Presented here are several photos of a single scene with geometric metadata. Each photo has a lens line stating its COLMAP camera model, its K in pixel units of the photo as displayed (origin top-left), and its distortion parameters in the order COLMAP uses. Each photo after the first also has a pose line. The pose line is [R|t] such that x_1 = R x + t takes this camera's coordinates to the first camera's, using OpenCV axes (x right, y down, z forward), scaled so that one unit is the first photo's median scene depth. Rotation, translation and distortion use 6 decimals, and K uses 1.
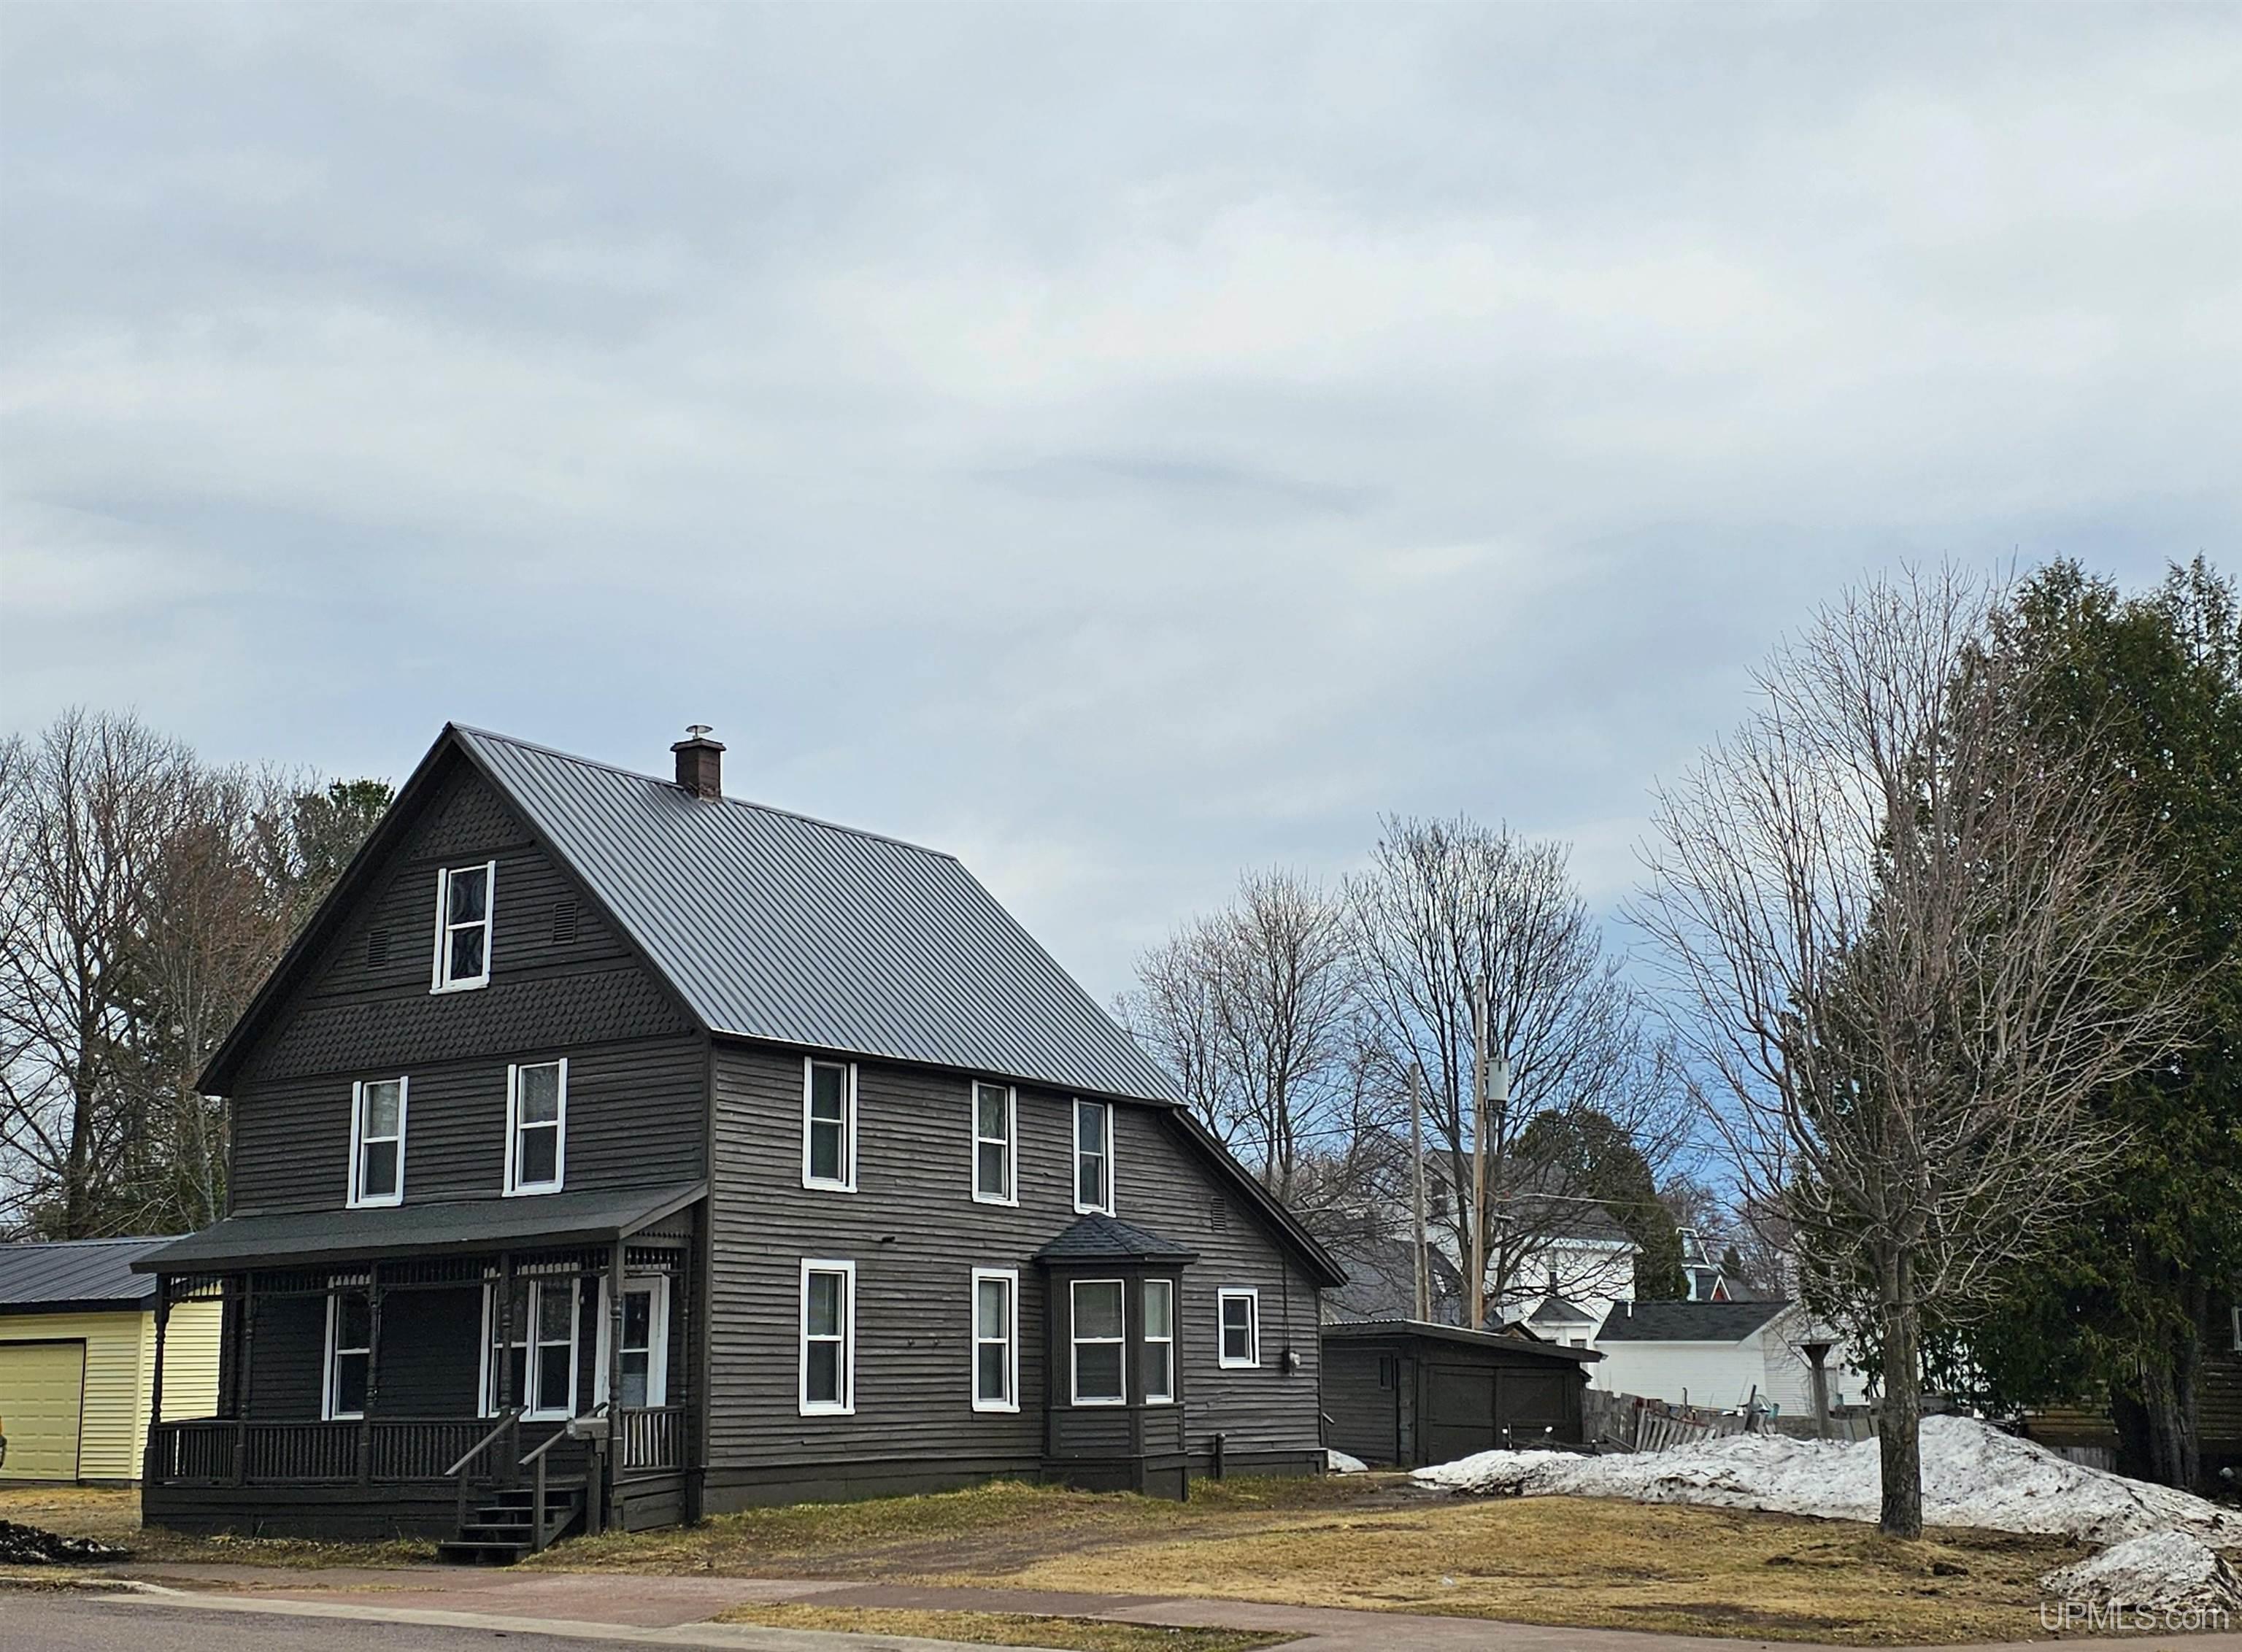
lens RADIAL K [[2602.2, 0, 1162.3], [0, 2602.2, 874.2], [0, 0, 1]] dist [0.060706, 0.000000]
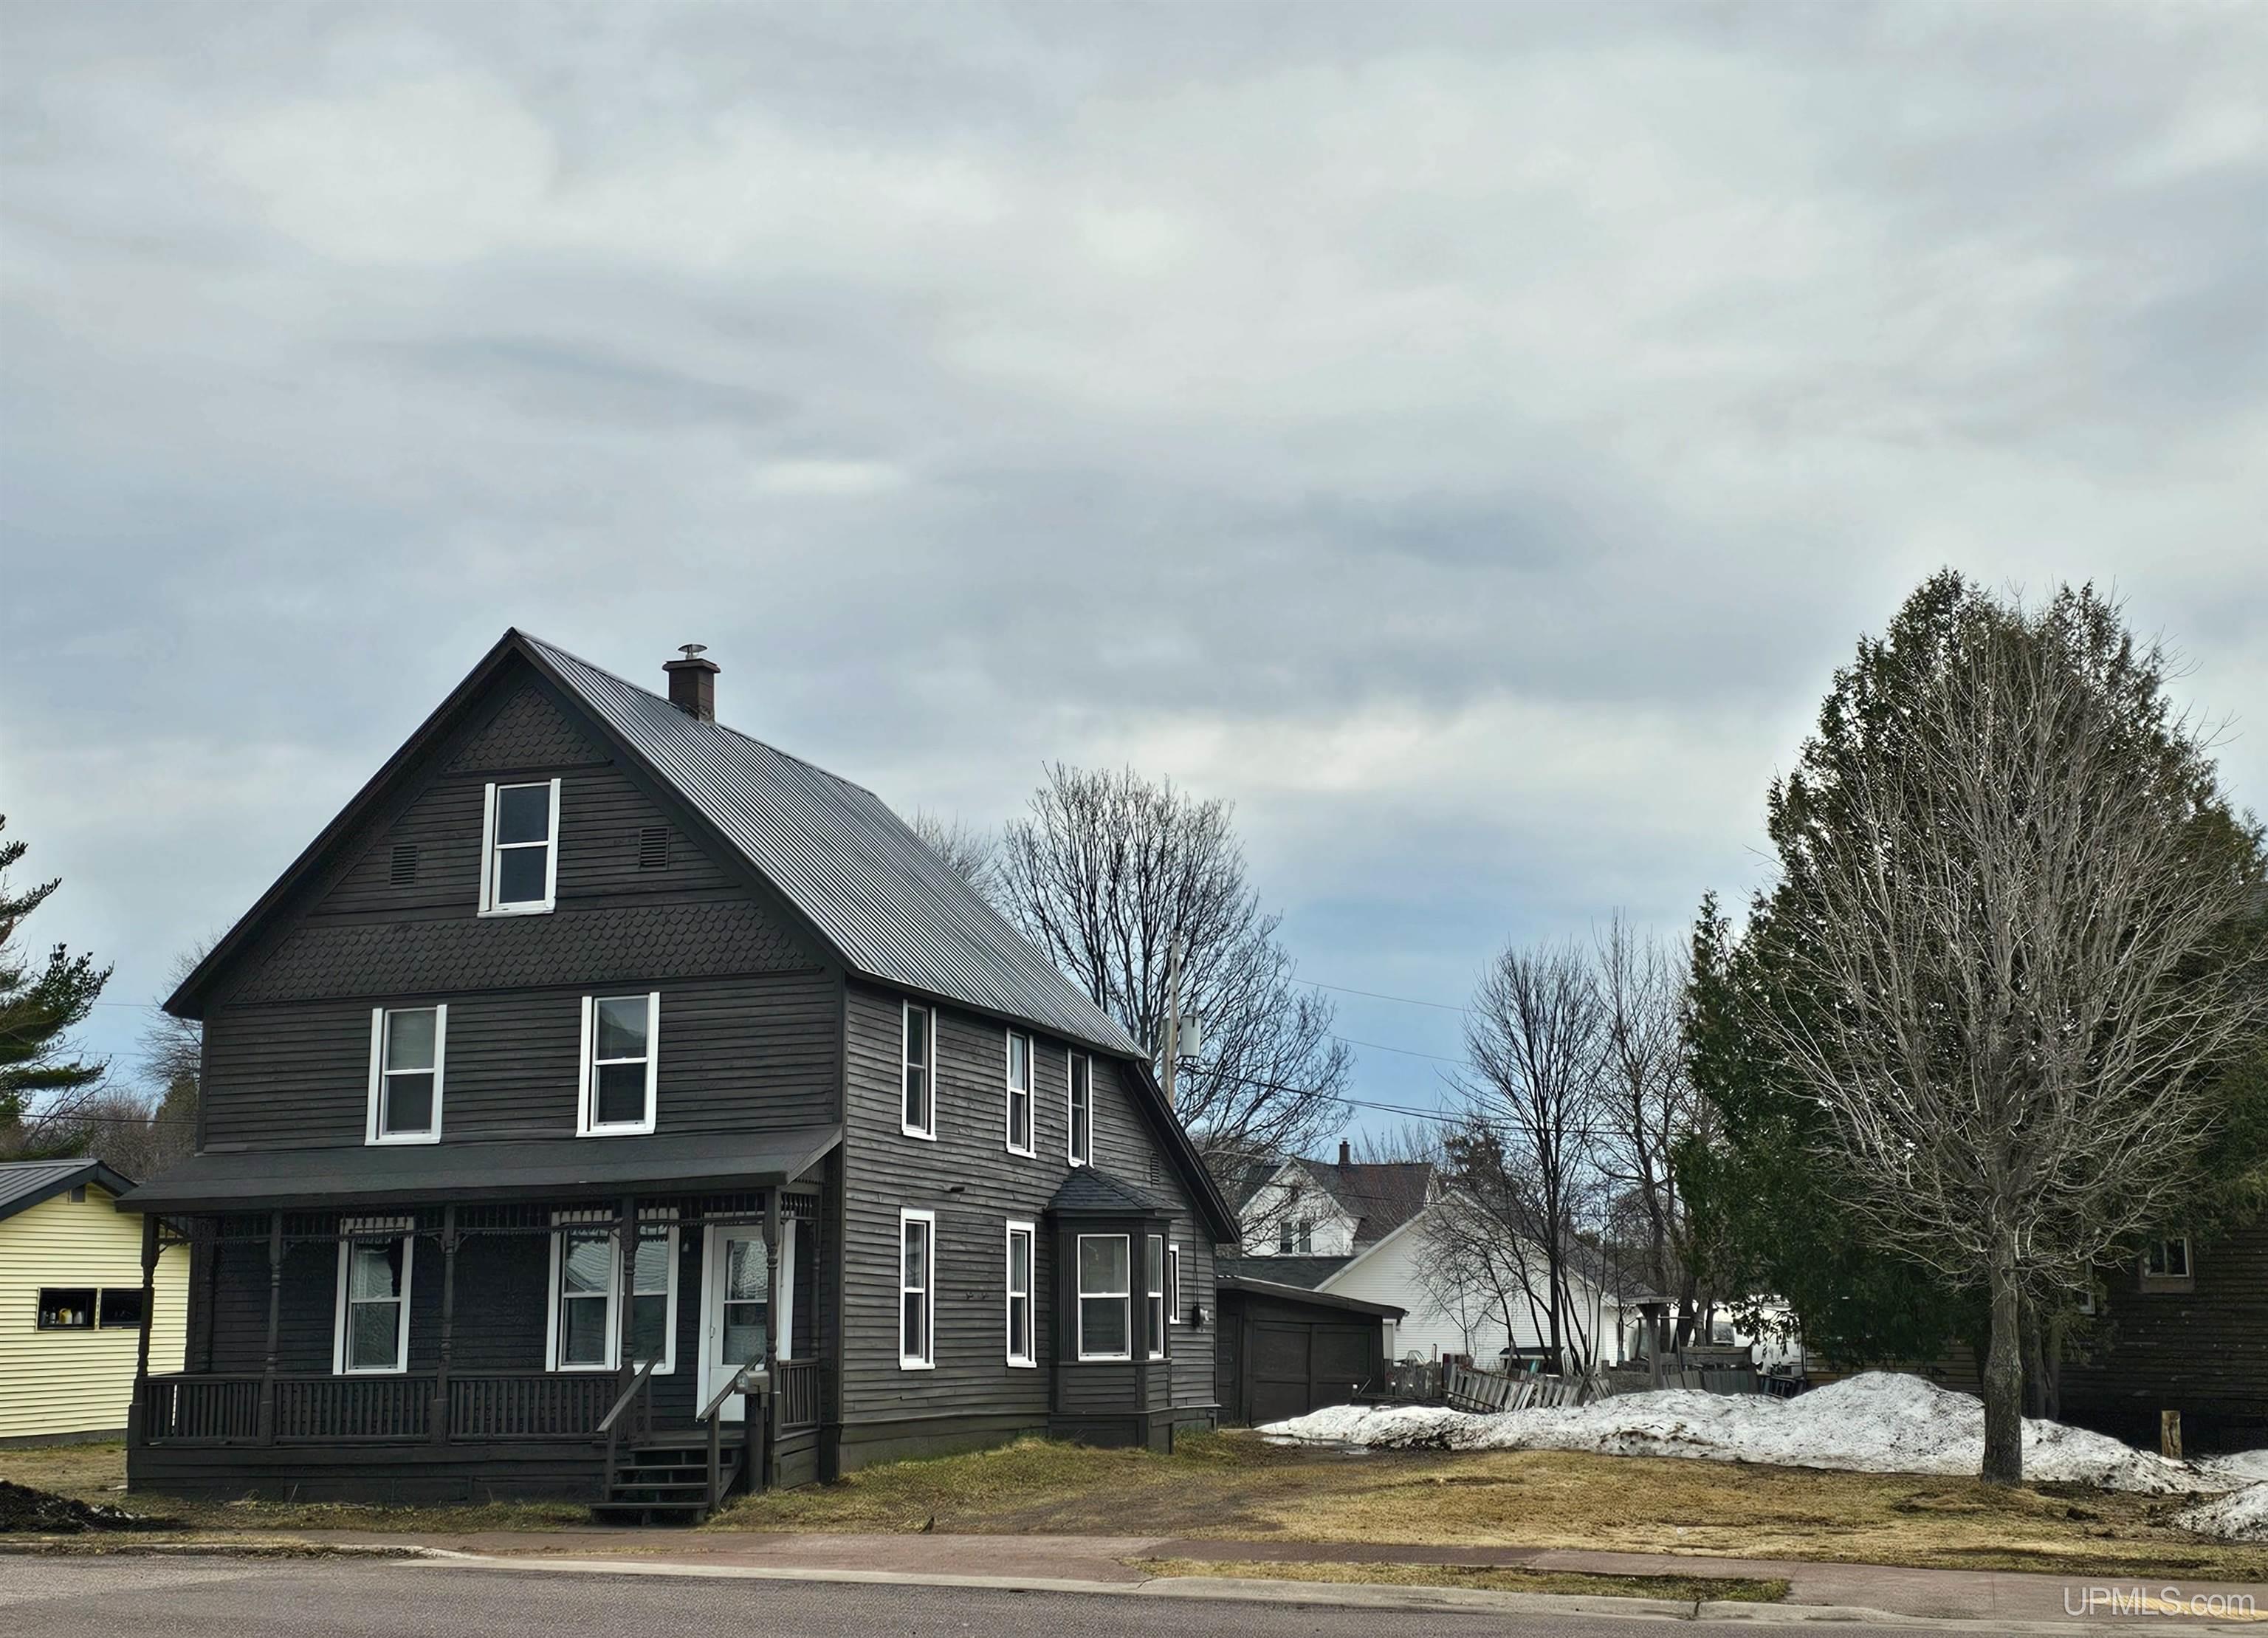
lens RADIAL K [[2703.7, 0, 1135.4], [0, 2703.7, 813.4], [0, 0, 1]] dist [0.065719, 0.000000]
pose [[0.966572, 0.052624, 0.250939, -0.298120], [-0.052779, 0.998587, -0.006117, 0.002443], [-0.250906, -0.007332, 0.967984, 0.005289]]
